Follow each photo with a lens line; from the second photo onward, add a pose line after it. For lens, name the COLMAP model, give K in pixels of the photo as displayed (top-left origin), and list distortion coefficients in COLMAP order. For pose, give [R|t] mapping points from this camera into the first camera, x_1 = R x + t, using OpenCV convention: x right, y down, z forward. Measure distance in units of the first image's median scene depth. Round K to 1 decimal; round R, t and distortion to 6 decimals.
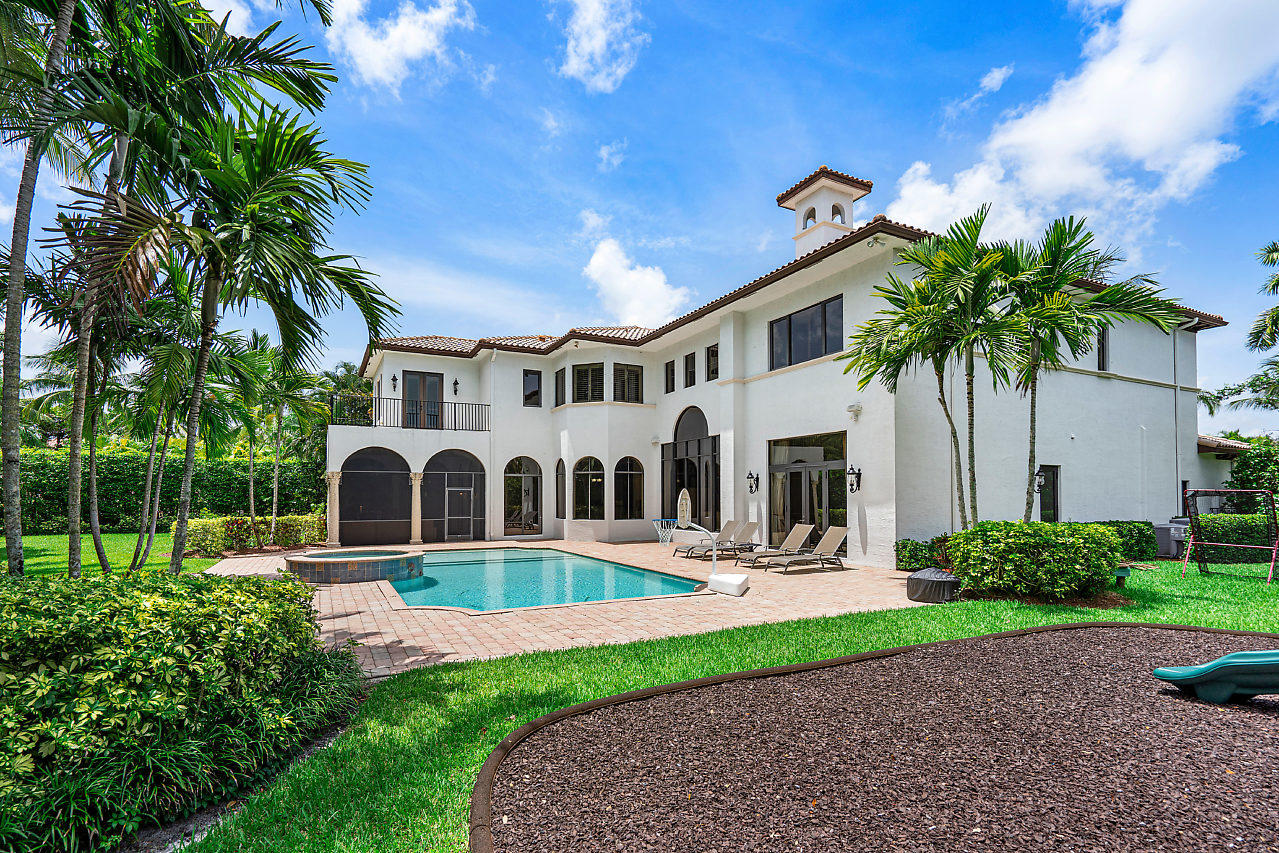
lens RADIAL K [[585.6, 0, 623.3], [0, 585.6, 475.0], [0, 0, 1]] dist [0.002488, 0.000827]
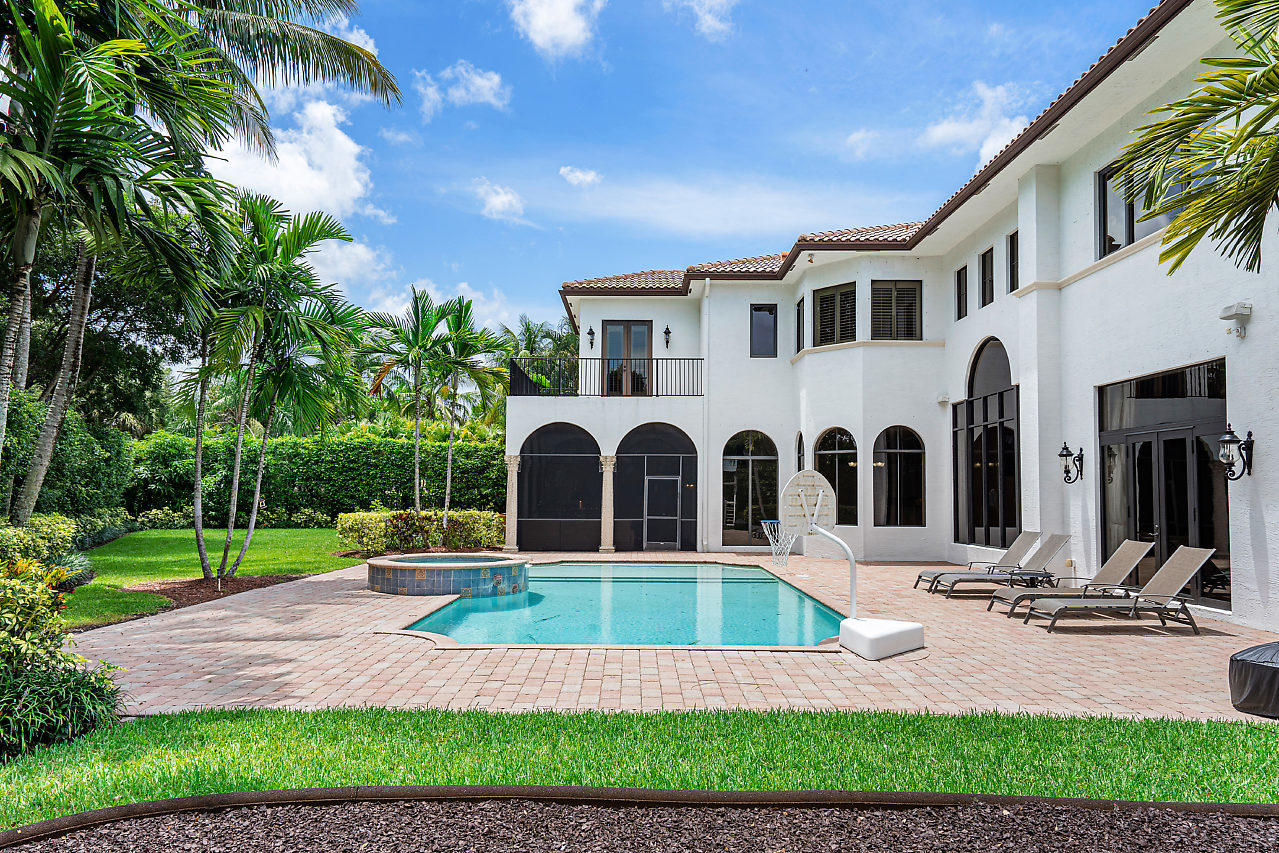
lens RADIAL K [[827.8, 0, 641.5], [0, 827.8, 437.1], [0, 0, 1]] dist [0.029066, 0.002148]
pose [[0.891730, -0.022653, -0.452000, 0.166462], [0.008982, 0.999436, -0.032368, 0.007361], [0.452478, 0.024804, 0.891431, 0.082468]]
